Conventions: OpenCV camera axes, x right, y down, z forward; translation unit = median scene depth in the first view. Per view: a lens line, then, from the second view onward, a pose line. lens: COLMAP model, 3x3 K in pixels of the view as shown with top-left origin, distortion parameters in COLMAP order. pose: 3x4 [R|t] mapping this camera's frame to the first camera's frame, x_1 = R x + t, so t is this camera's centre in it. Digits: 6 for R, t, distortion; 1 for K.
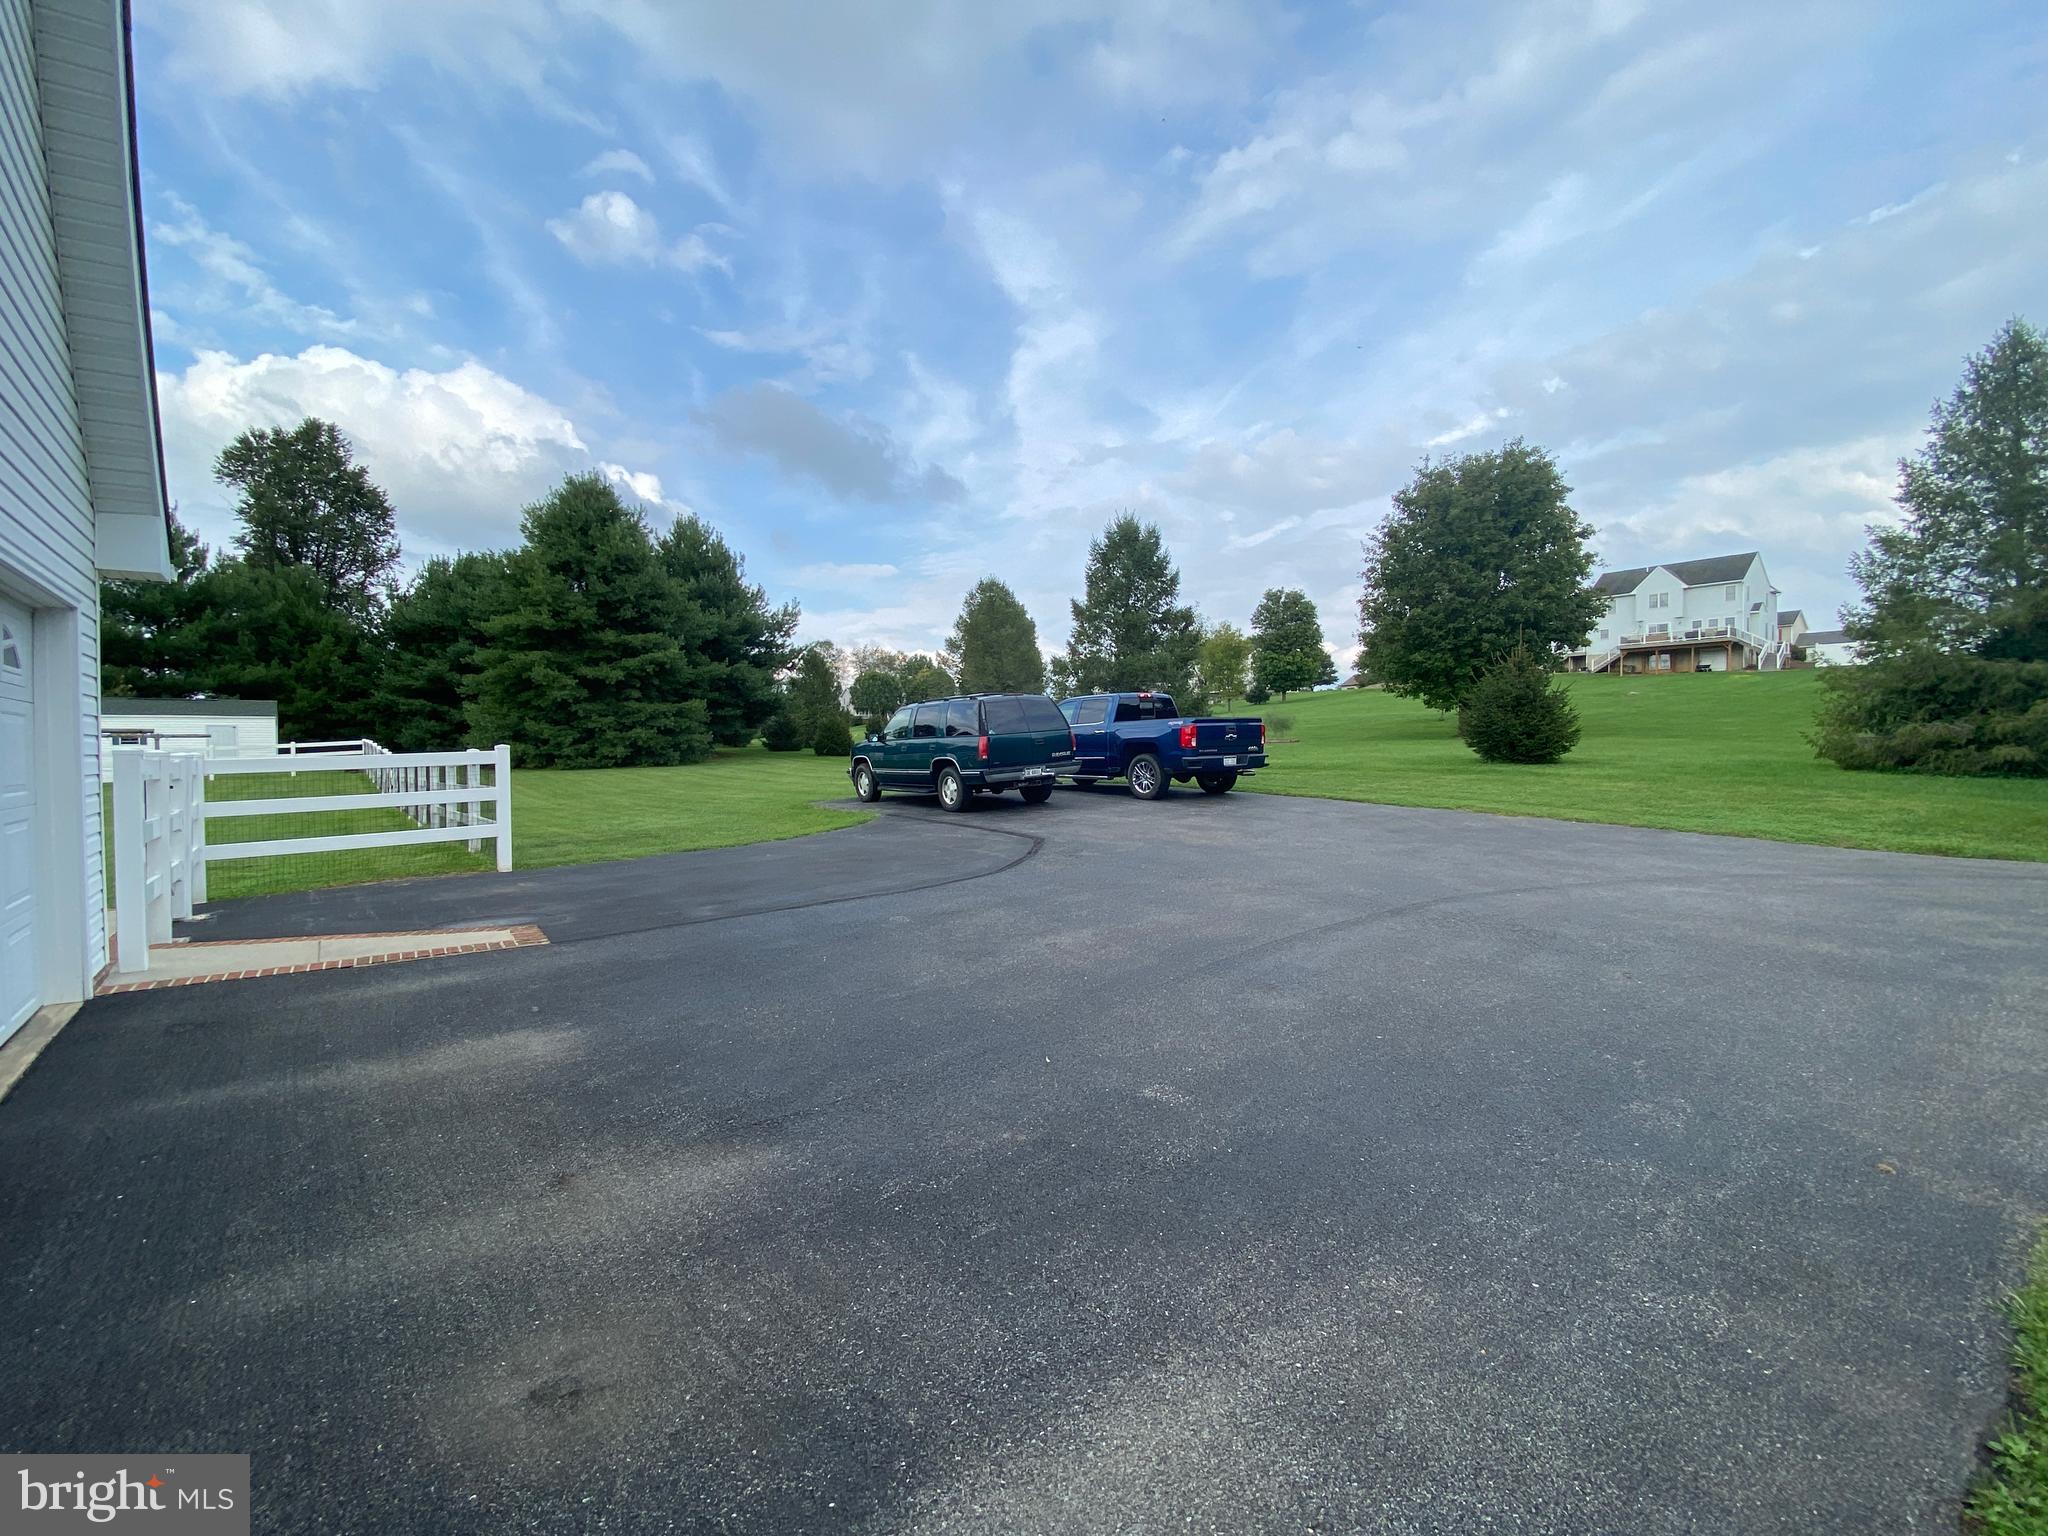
lens RADIAL K [[834.0, 0, 1024.0], [0, 834.0, 768.0], [0, 0, 1]] dist [-0.016229, -0.006630]
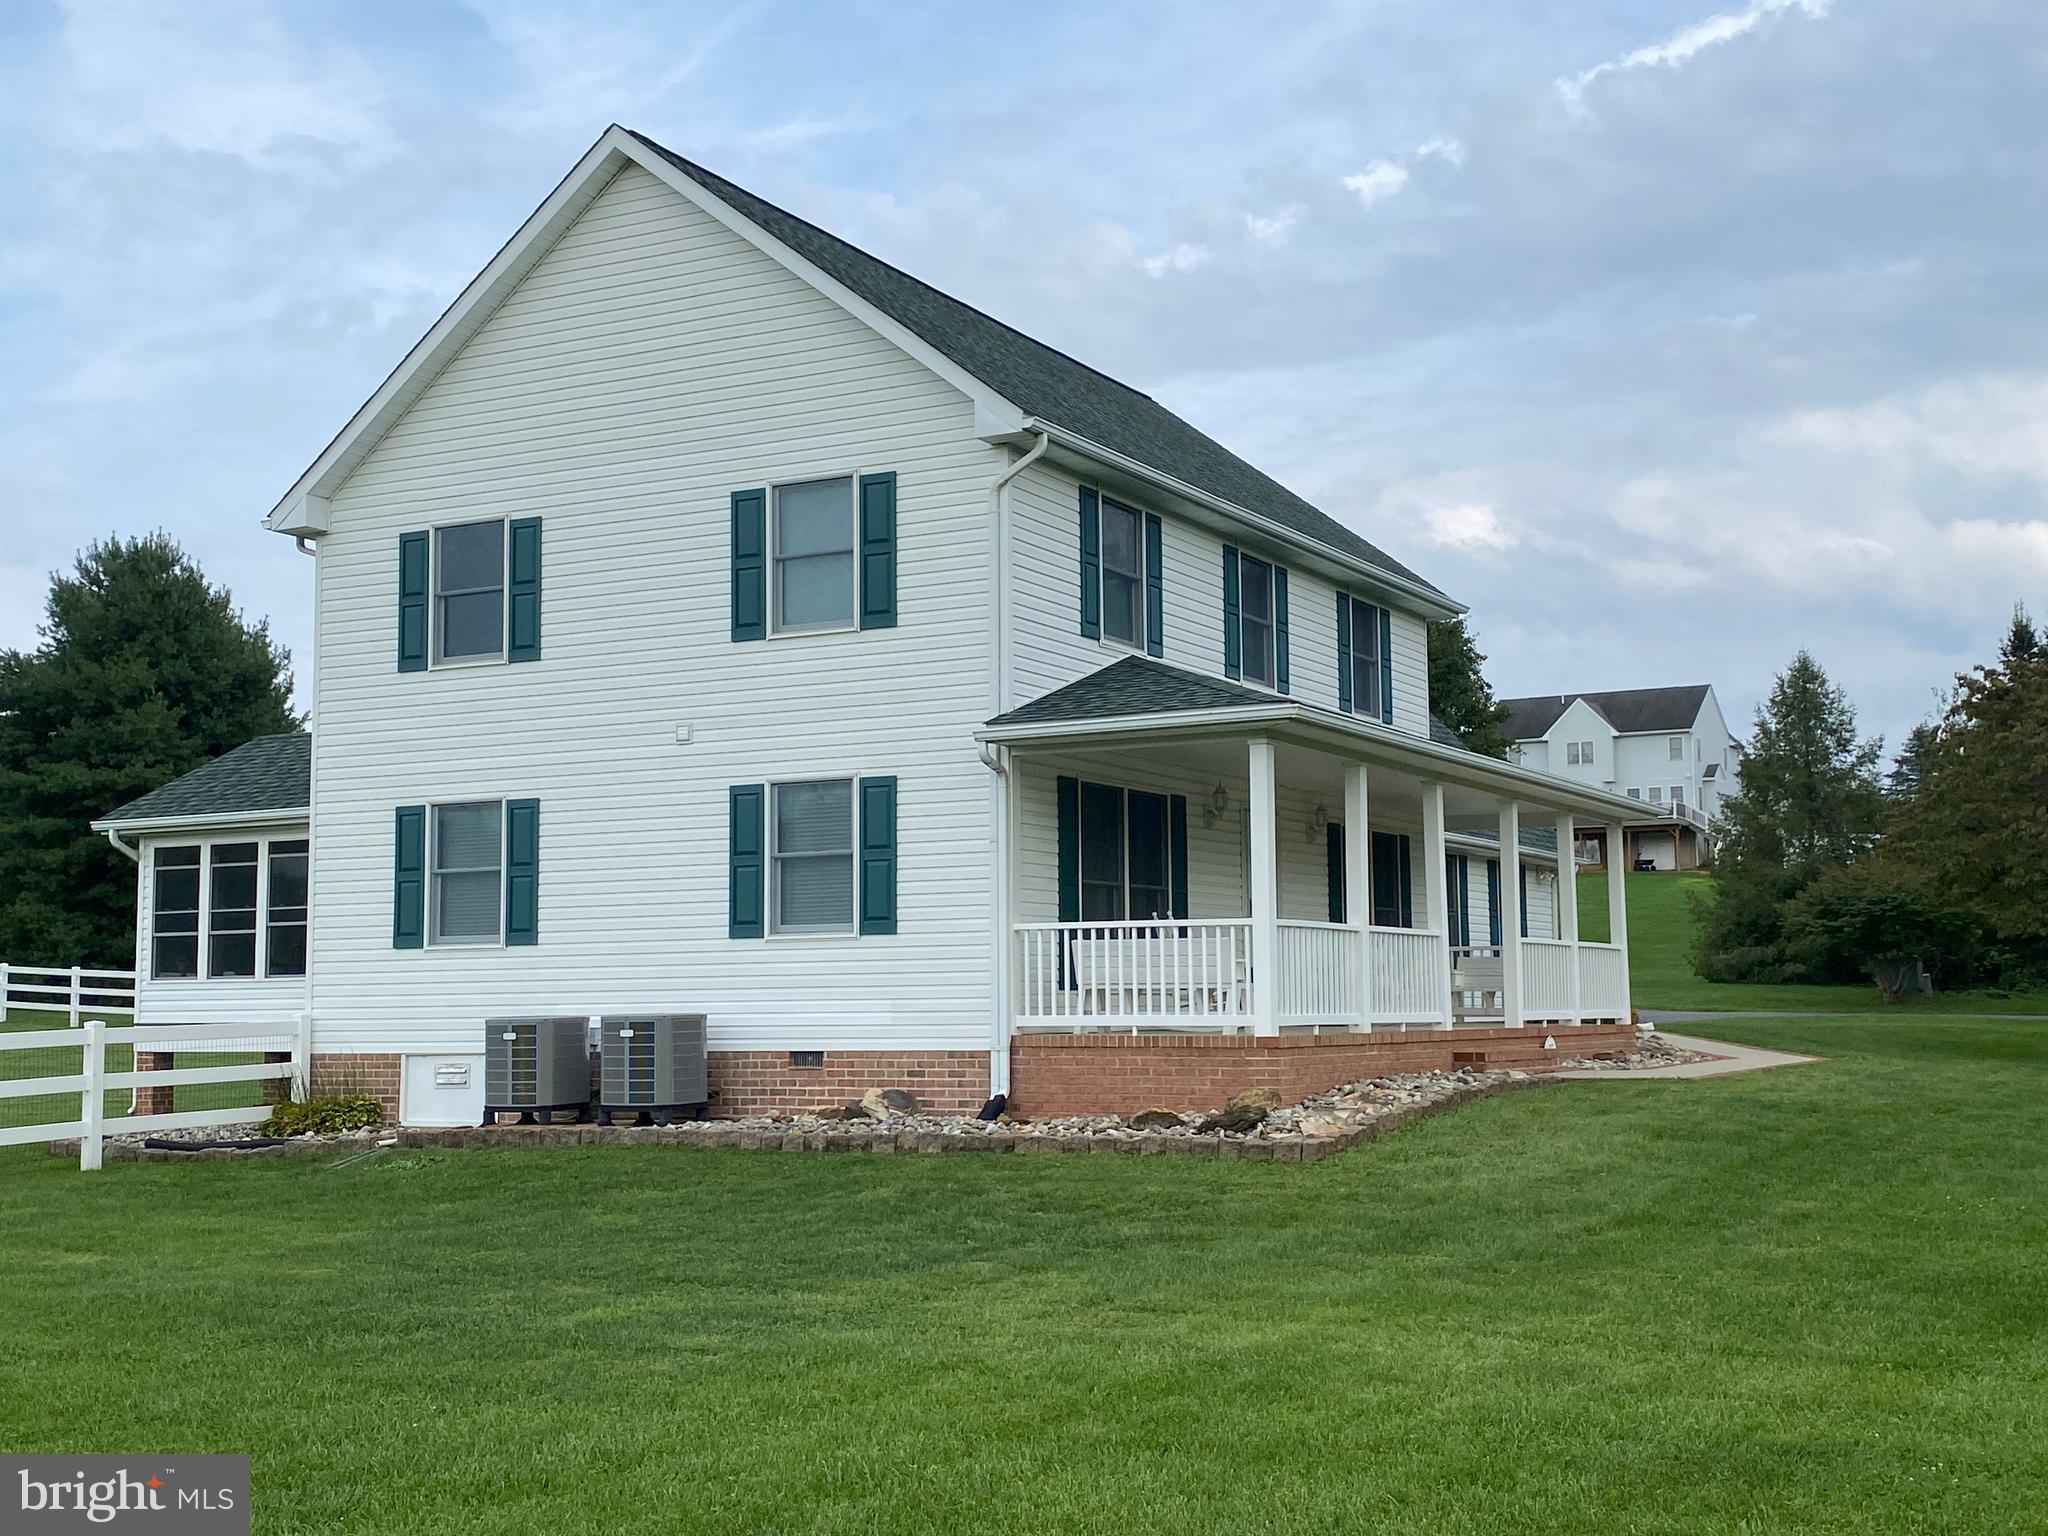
lens RADIAL K [[2390.8, 0, 1085.1], [0, 2390.8, 779.1], [0, 0, 1]] dist [0.186771, -0.471798]
pose [[0.900710, 0.040197, 0.432557, -0.709887], [0.013784, 0.992564, -0.120940, 0.059610], [-0.434202, 0.114894, 0.893458, -0.929352]]
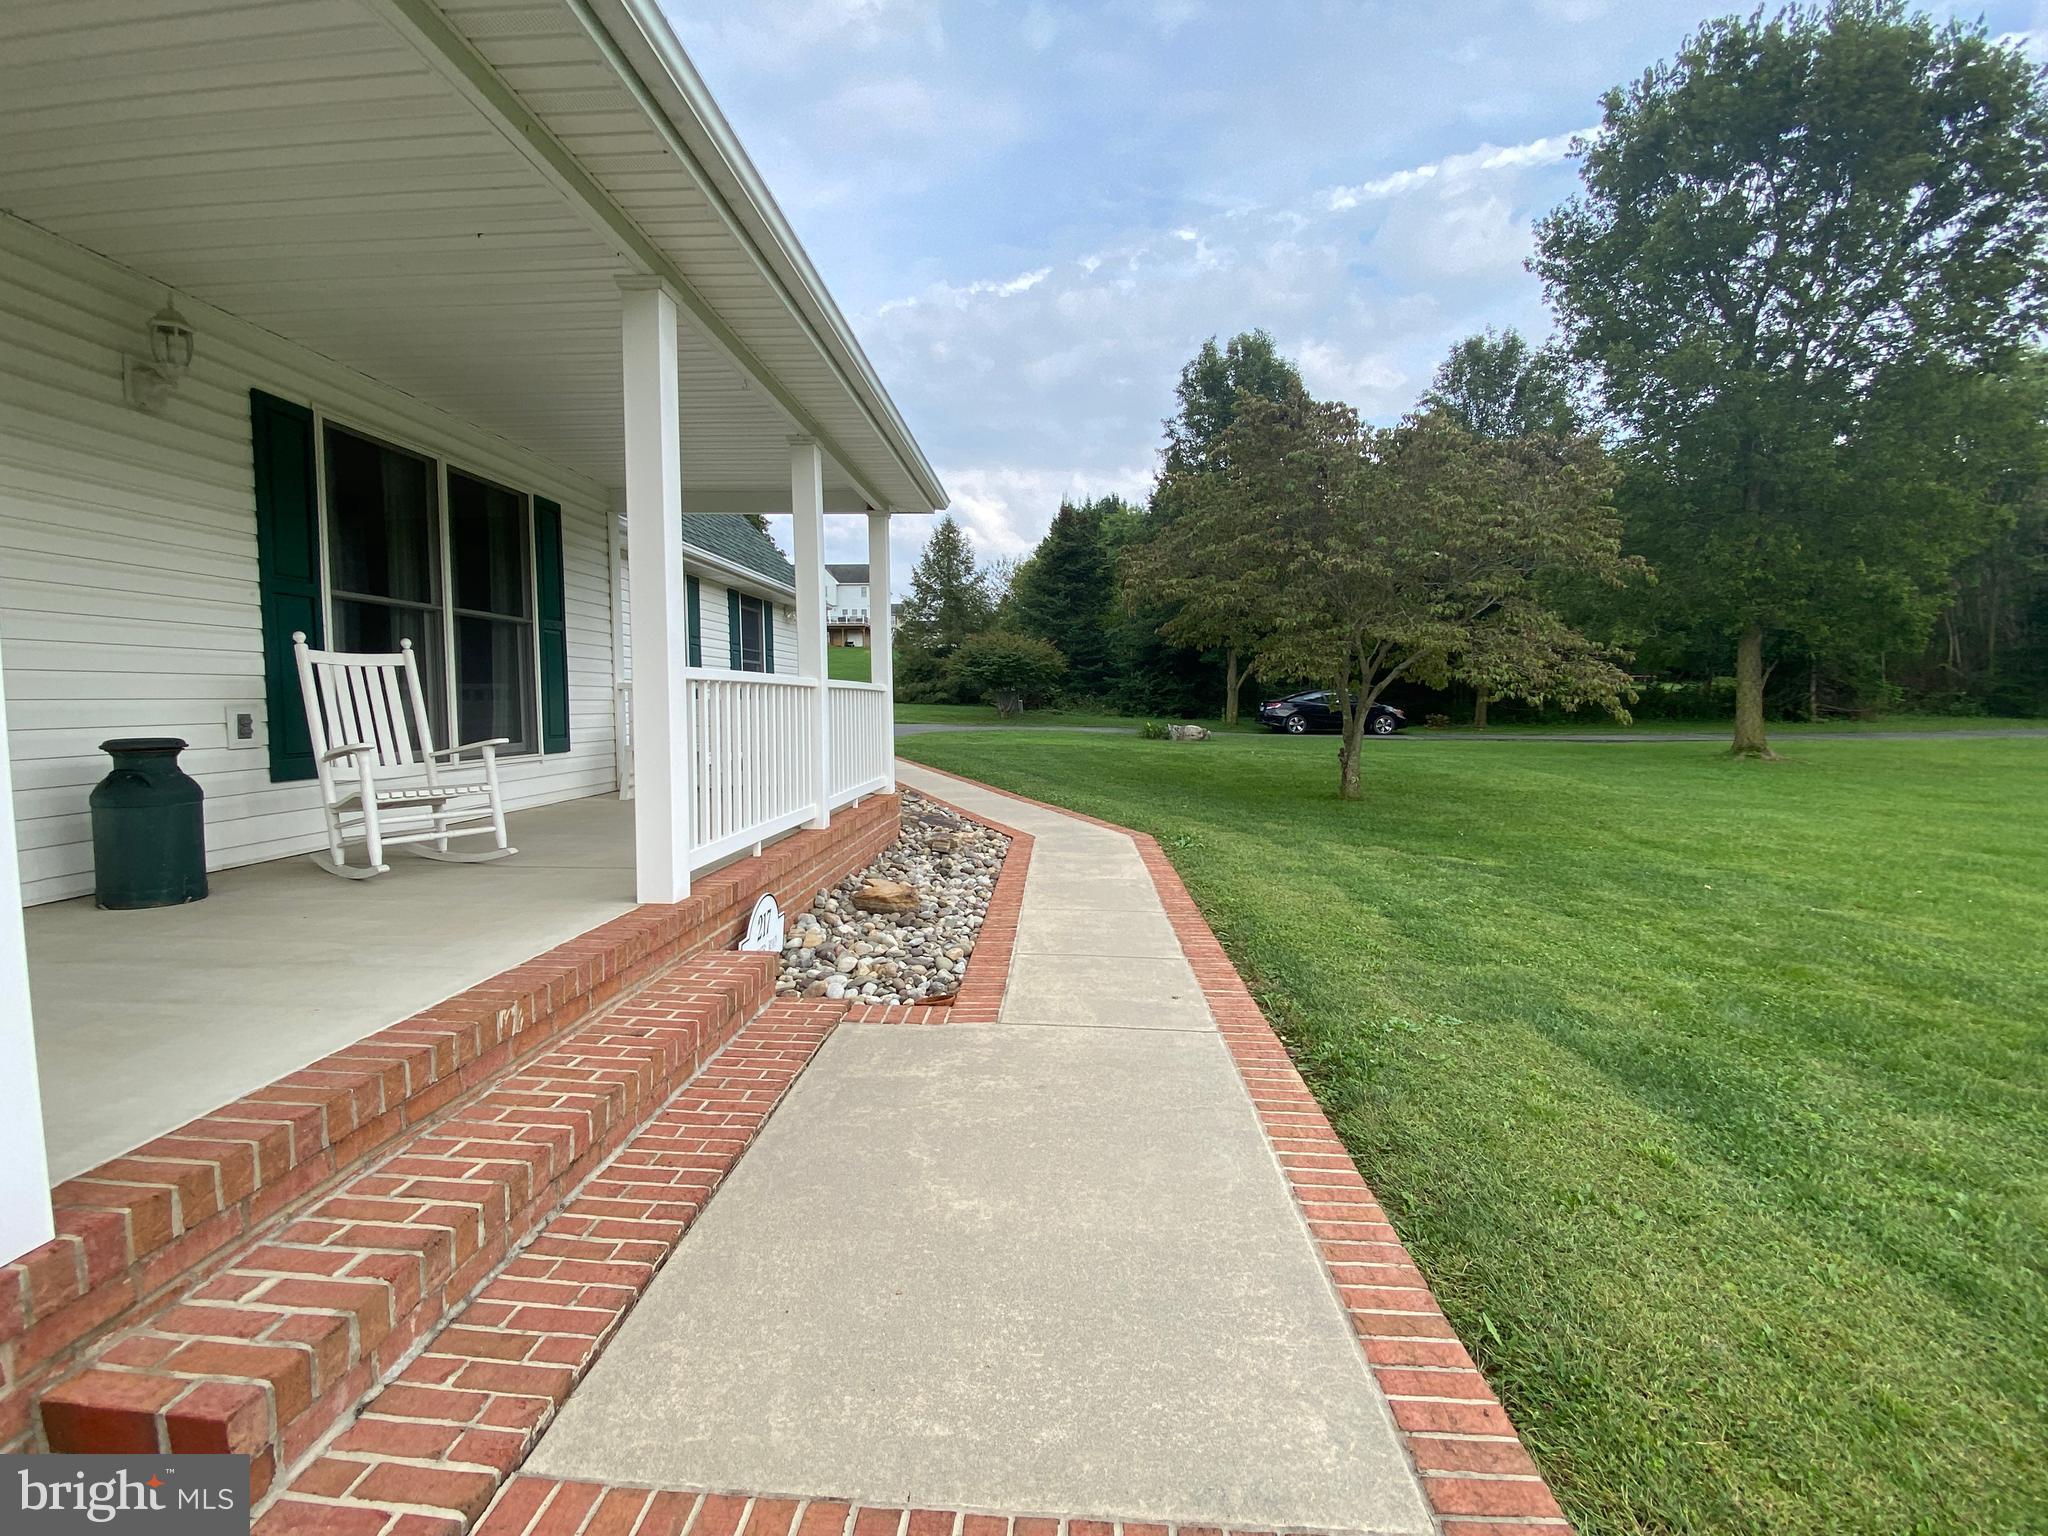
lens RADIAL K [[892.3, 0, 997.9], [0, 892.3, 769.7], [0, 0, 1]] dist [0.034300, -0.035090]
pose [[0.661344, -0.049410, 0.748454, -0.307912], [0.013519, 0.998451, 0.053968, 0.025928], [-0.749961, -0.025573, 0.660987, -0.398921]]
